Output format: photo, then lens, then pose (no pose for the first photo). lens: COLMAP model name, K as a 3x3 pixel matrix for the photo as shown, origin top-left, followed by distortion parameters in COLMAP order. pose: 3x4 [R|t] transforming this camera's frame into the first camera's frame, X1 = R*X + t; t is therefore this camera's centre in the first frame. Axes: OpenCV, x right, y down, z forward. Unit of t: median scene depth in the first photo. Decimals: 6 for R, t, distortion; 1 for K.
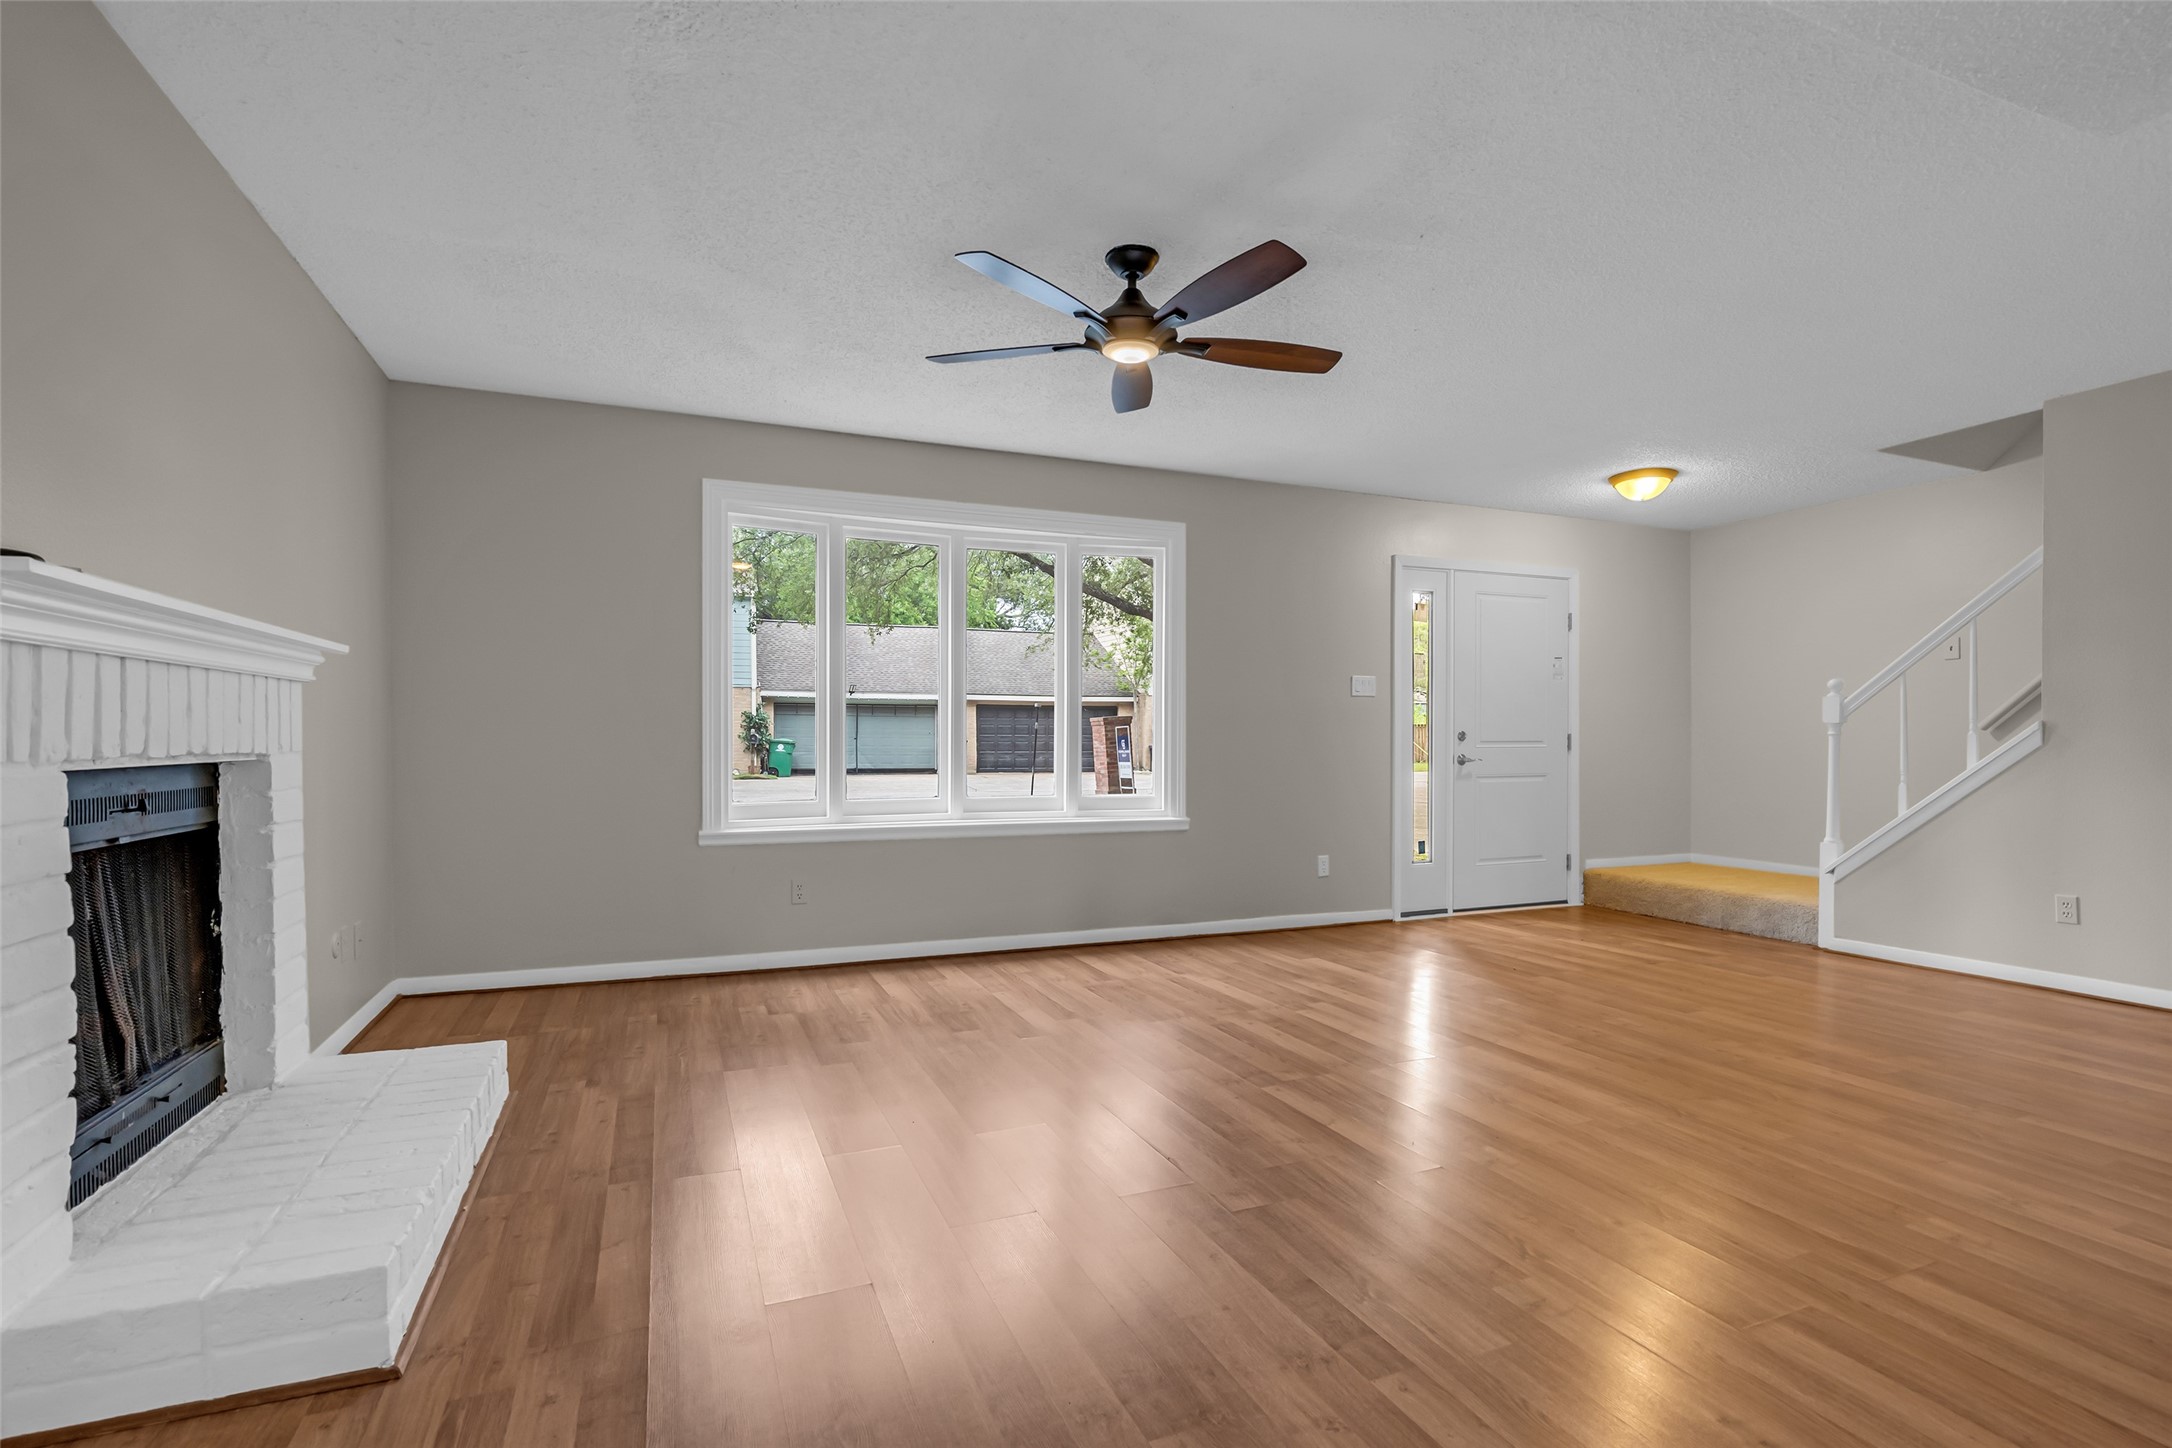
lens RADIAL K [[998.2, 0, 1081.9], [0, 998.2, 742.5], [0, 0, 1]] dist [-0.010370, 0.001707]
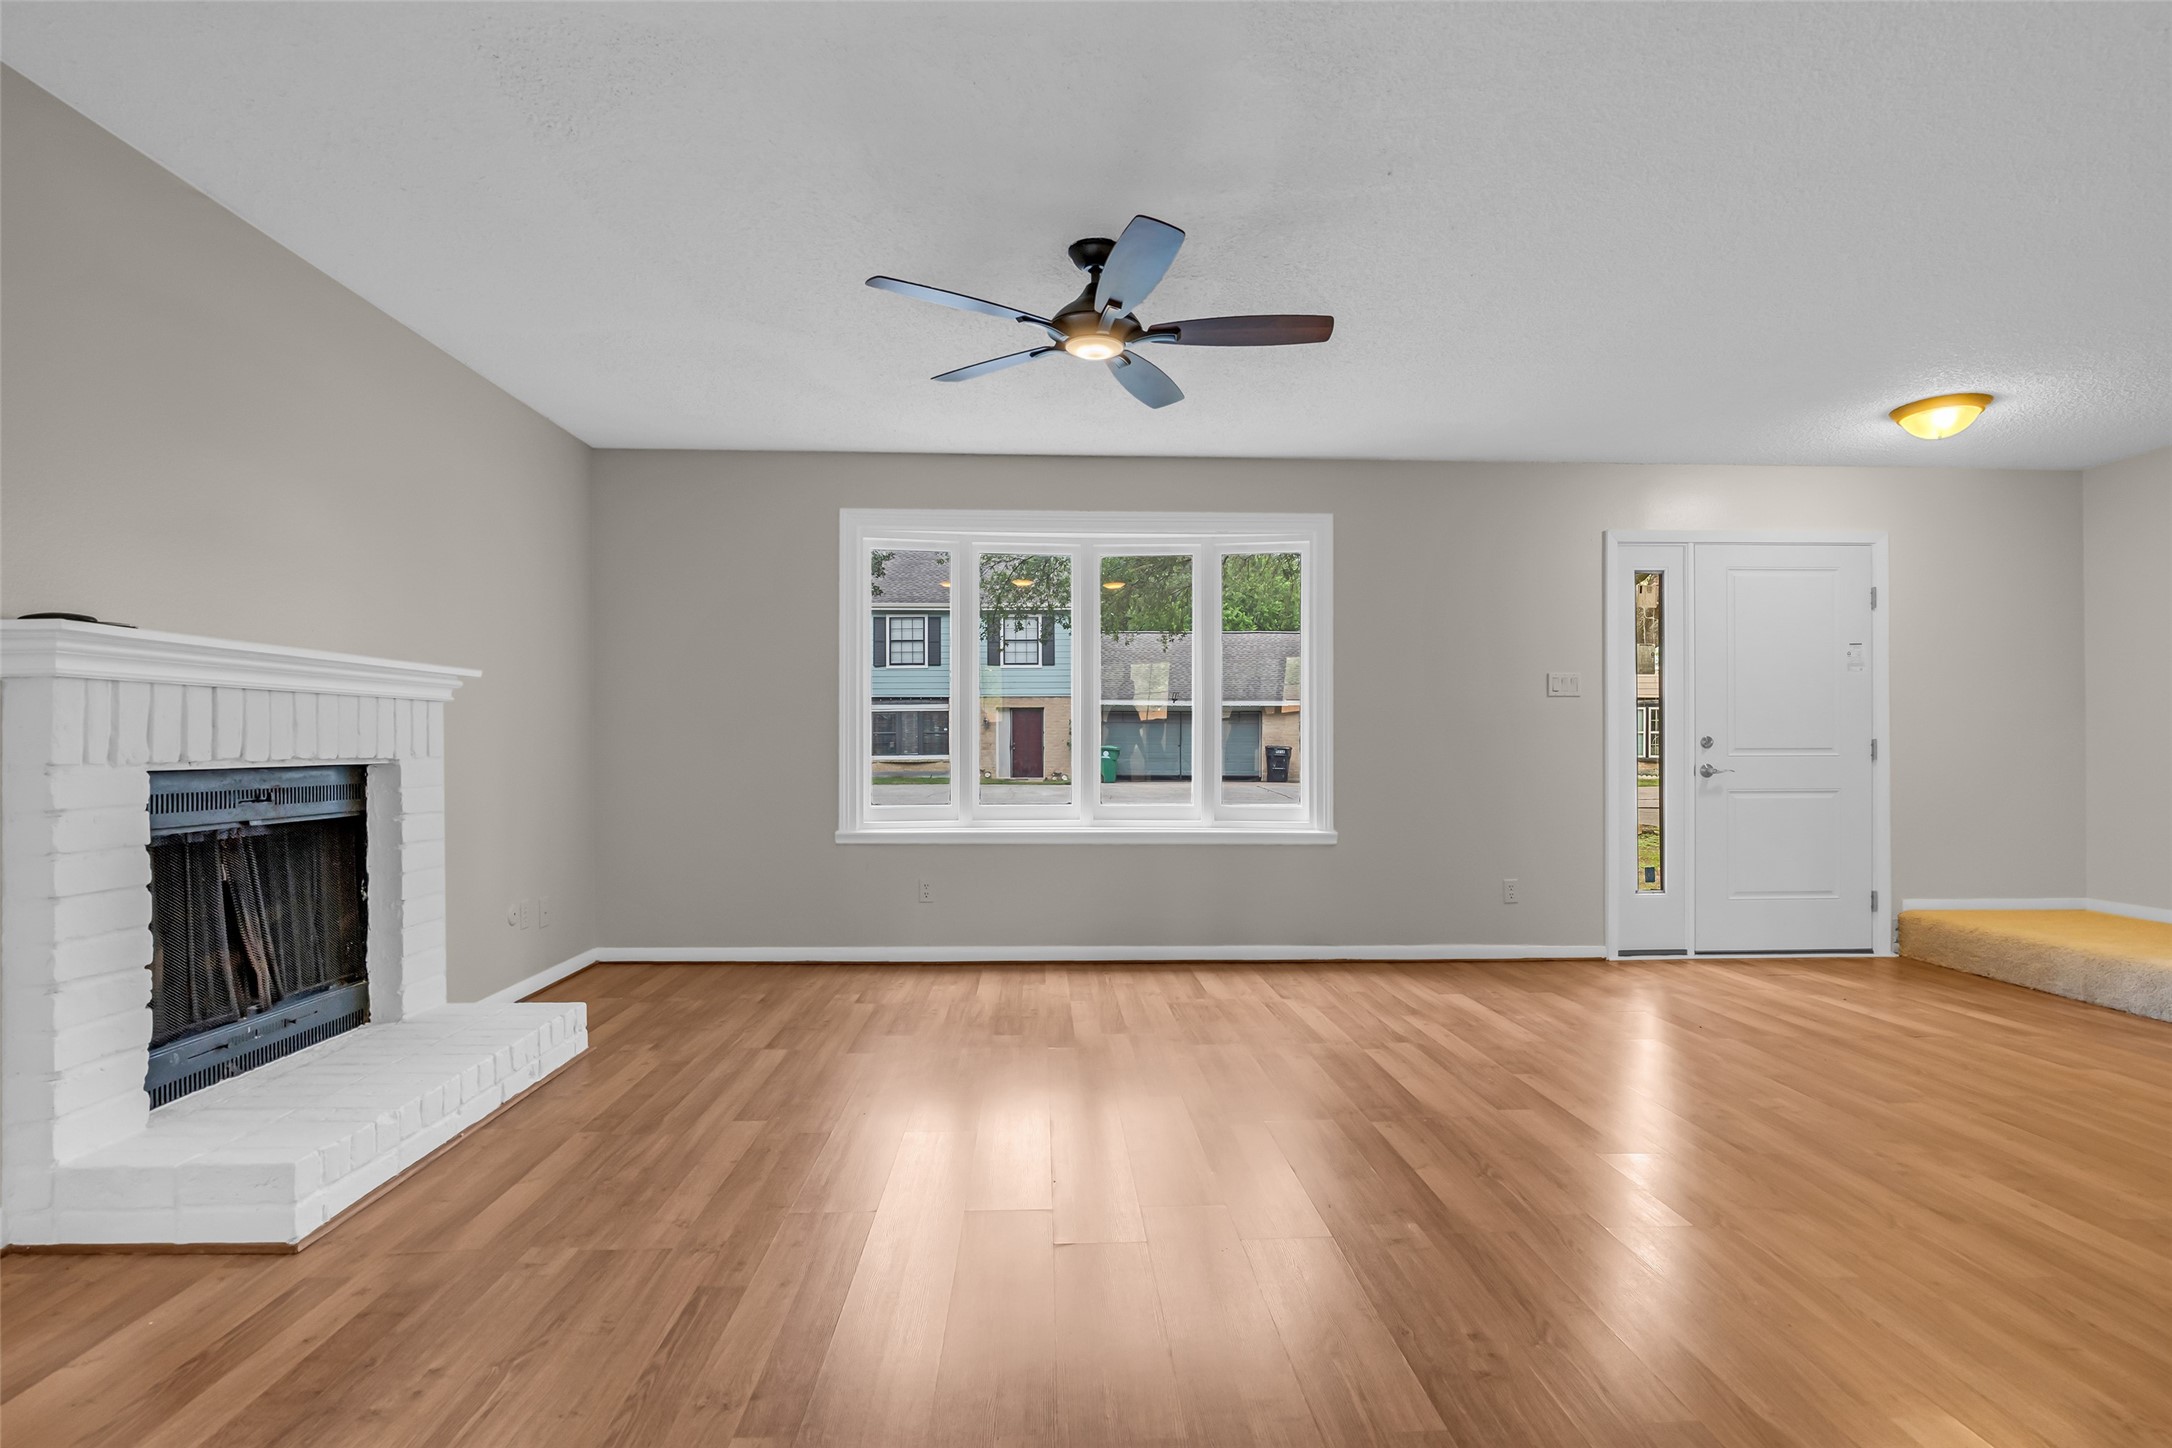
lens RADIAL K [[1012.0, 0, 1090.4], [0, 1012.0, 741.9], [0, 0, 1]] dist [-0.010234, 0.000945]
pose [[0.939850, -0.002004, -0.341583, 0.314430], [-0.000517, 0.999973, -0.007290, -0.000975], [0.341588, 0.007028, 0.939823, 0.062424]]
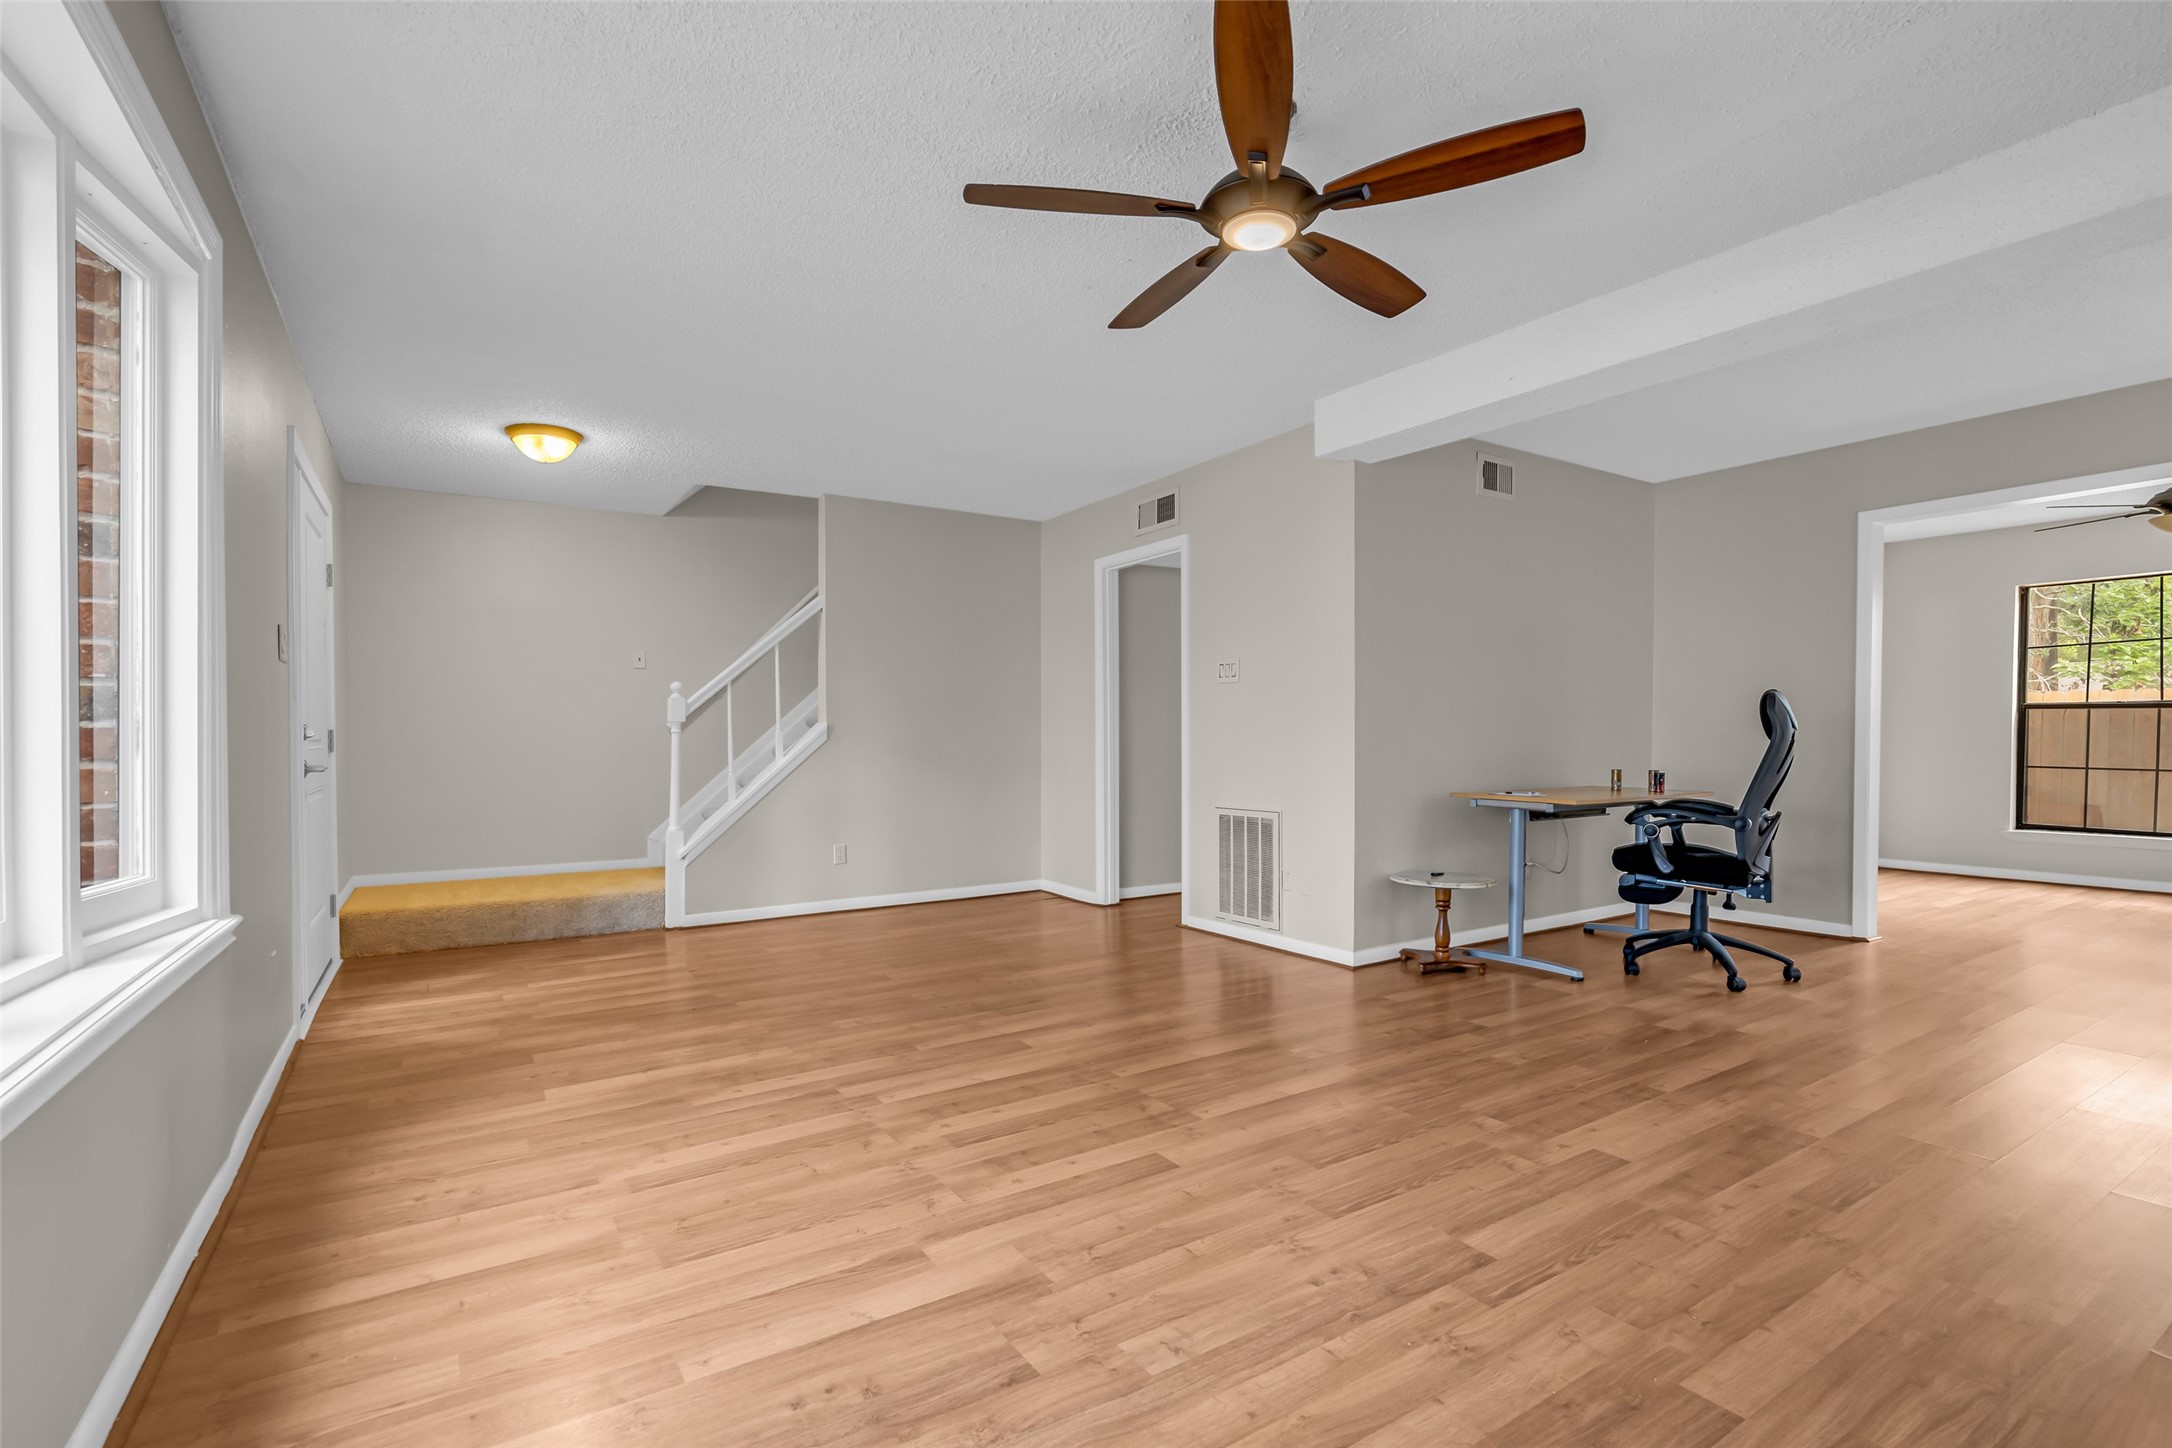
lens RADIAL K [[998.2, 0, 1081.9], [0, 998.2, 742.5], [0, 0, 1]] dist [-0.010370, 0.001707]
pose [[-0.173893, -0.005652, 0.984748, -0.575803], [0.005237, 0.999964, 0.006664, -0.001878], [-0.984751, 0.006316, -0.173857, 1.051954]]
